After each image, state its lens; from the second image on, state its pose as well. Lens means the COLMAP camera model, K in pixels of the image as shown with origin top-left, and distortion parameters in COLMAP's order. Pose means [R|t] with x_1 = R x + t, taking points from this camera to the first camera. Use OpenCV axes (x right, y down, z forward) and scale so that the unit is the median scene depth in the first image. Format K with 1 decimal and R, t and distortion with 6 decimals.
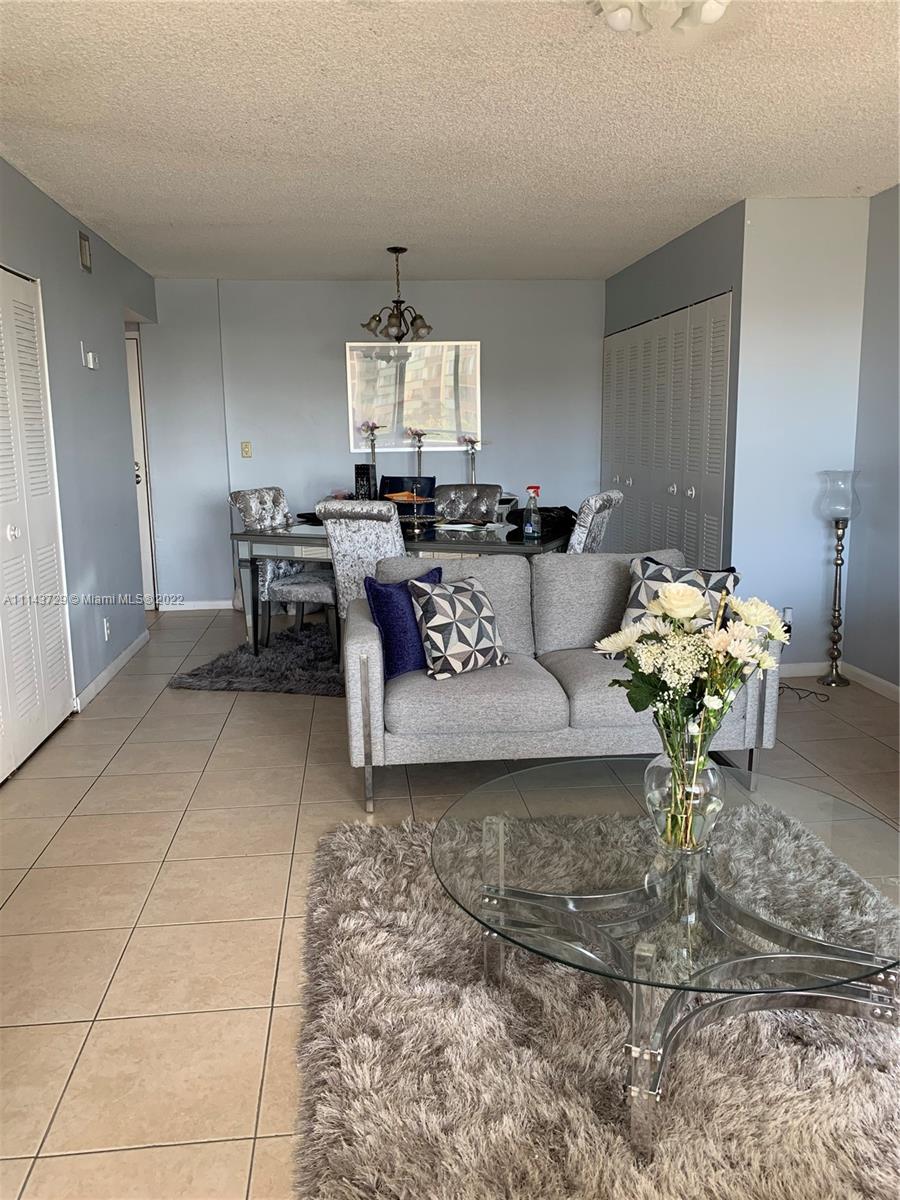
lens RADIAL K [[915.3, 0, 450.9], [0, 915.3, 586.7], [0, 0, 1]] dist [0.049747, -0.070489]
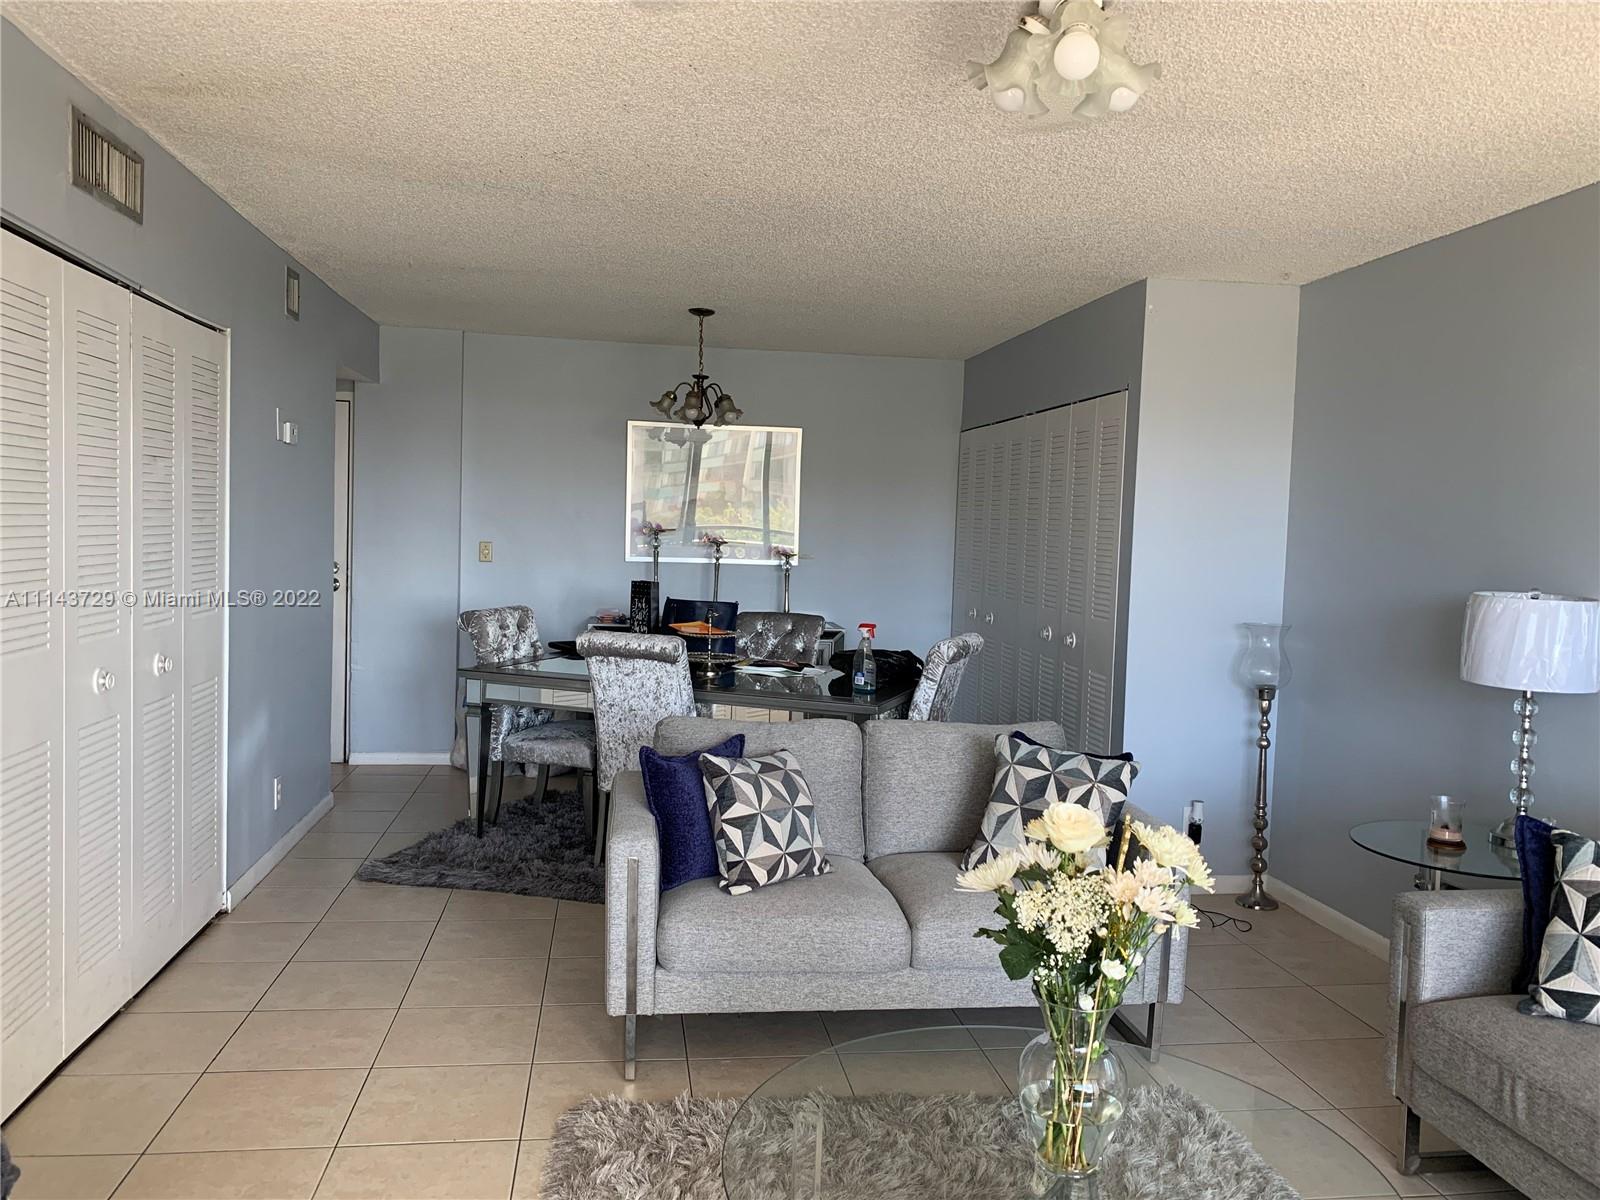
lens RADIAL K [[1225.3, 0, 806.6], [0, 1225.3, 590.2], [0, 0, 1]] dist [0.011645, -0.007354]
pose [[0.997929, 0.045342, 0.045633, -0.011076], [-0.039870, 0.992635, -0.114393, -0.028354], [-0.050484, 0.112337, 0.992387, -0.003259]]
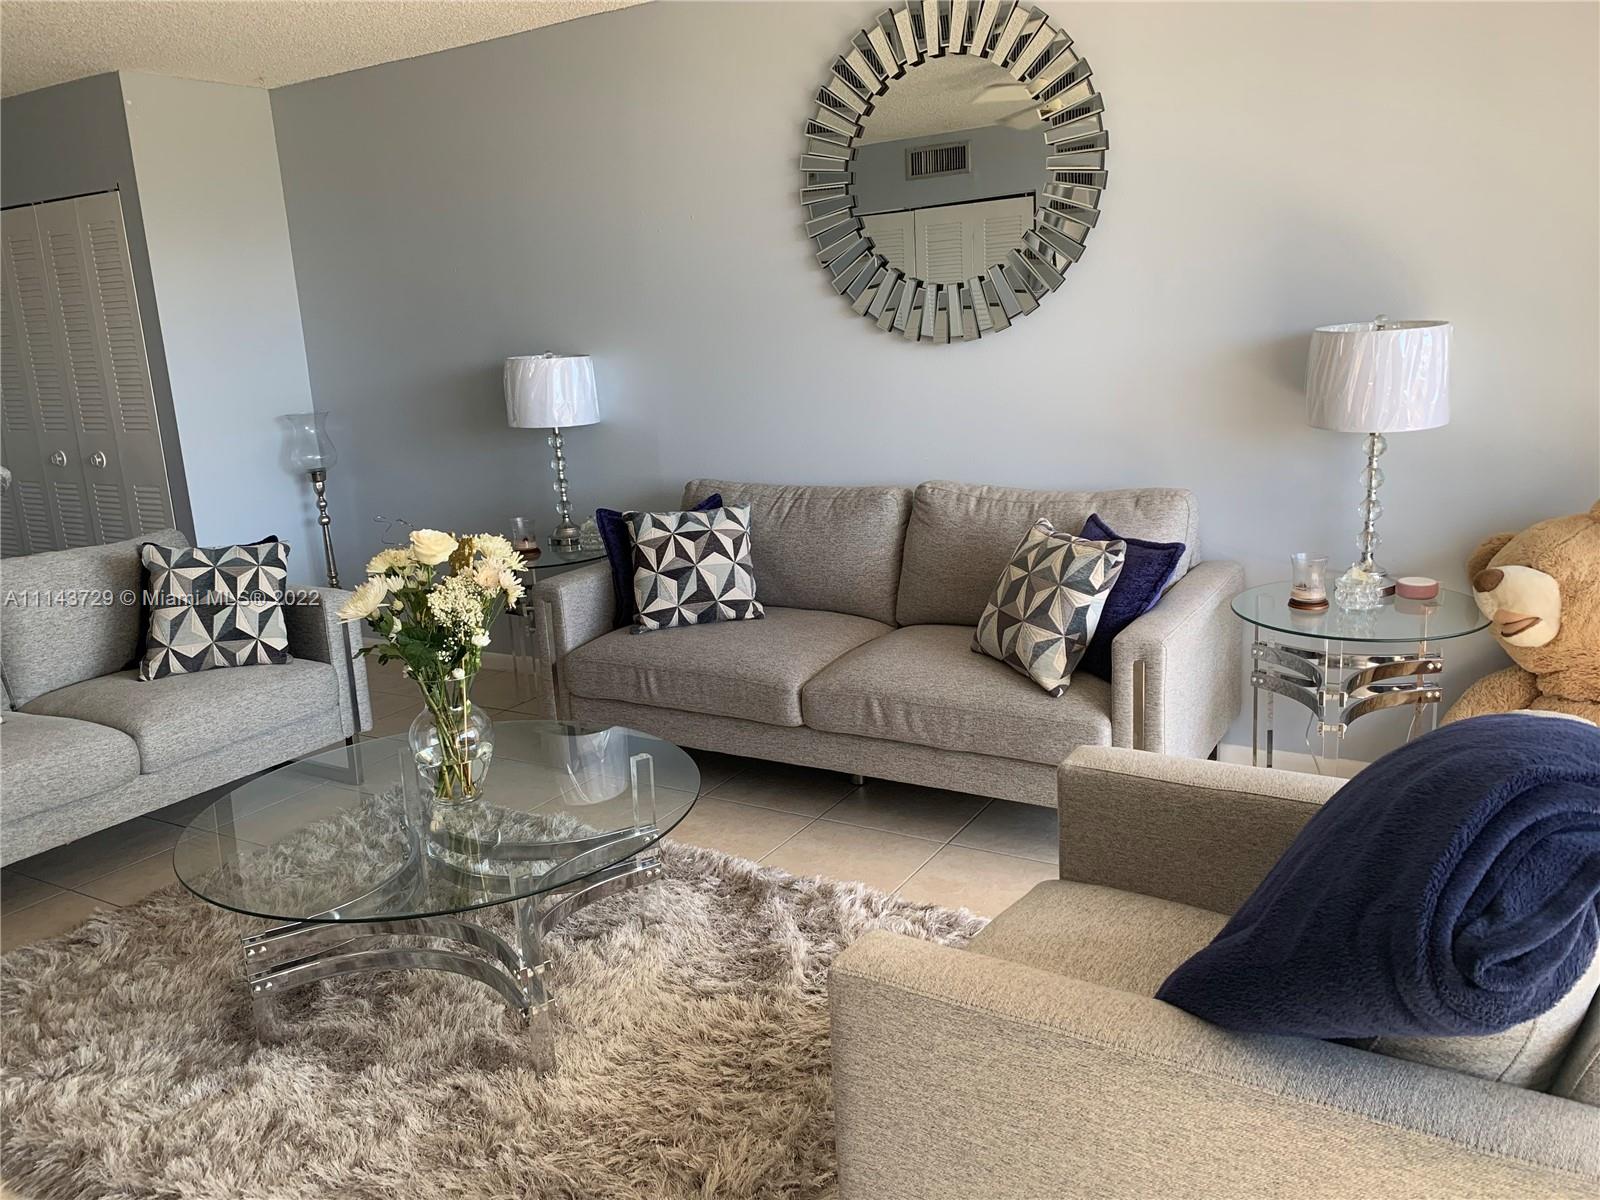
lens RADIAL K [[1225.3, 0, 806.6], [0, 1225.3, 590.2], [0, 0, 1]] dist [0.011645, -0.007354]
pose [[0.599479, -0.190357, 0.777424, -0.278342], [0.176020, 0.978882, 0.103954, -0.004035], [-0.780795, 0.074524, 0.620326, -0.063610]]
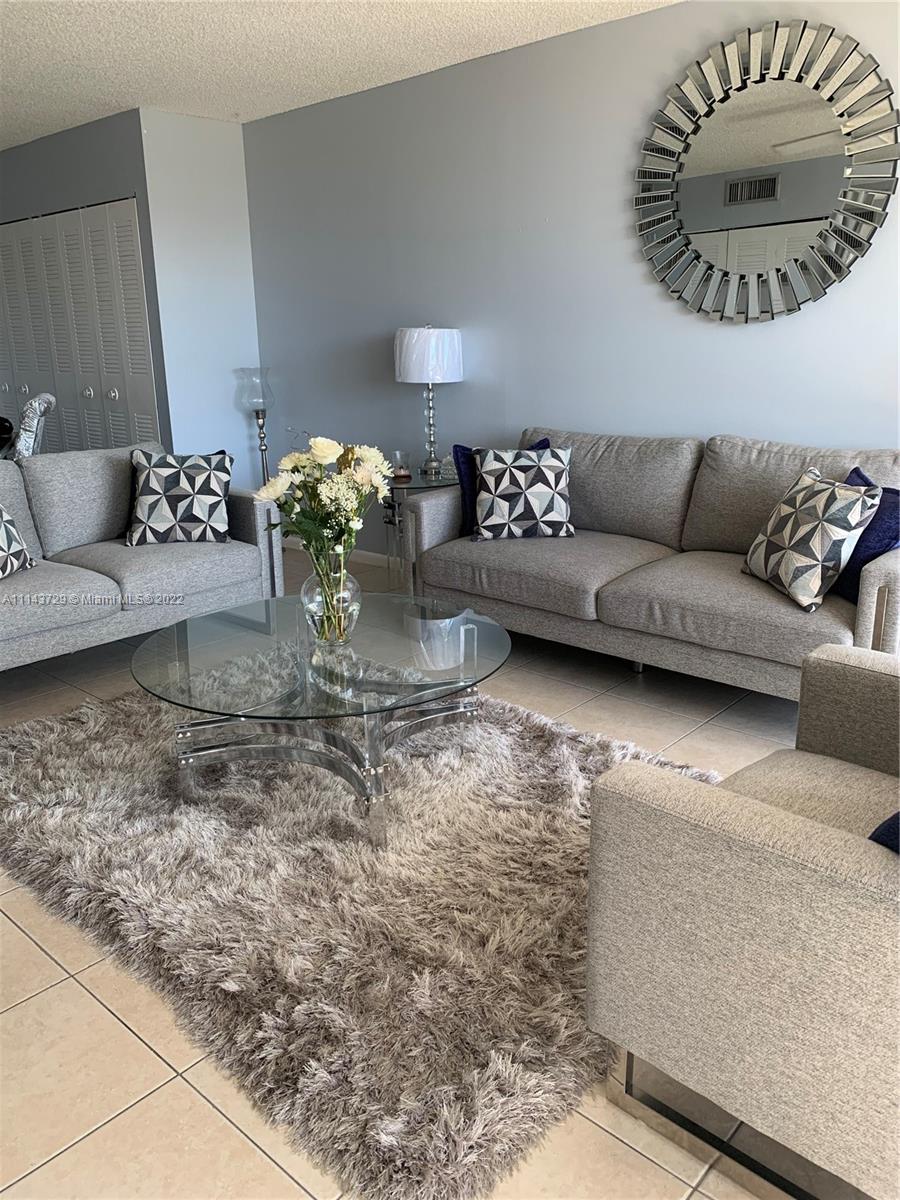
lens RADIAL K [[919.0, 0, 451.8], [0, 919.0, 588.0], [0, 0, 1]] dist [0.011645, -0.007354]
pose [[0.740779, -0.178017, 0.647731, -0.255221], [0.118666, 0.983761, 0.134657, 0.026787], [-0.661184, -0.022888, 0.749874, -0.051816]]
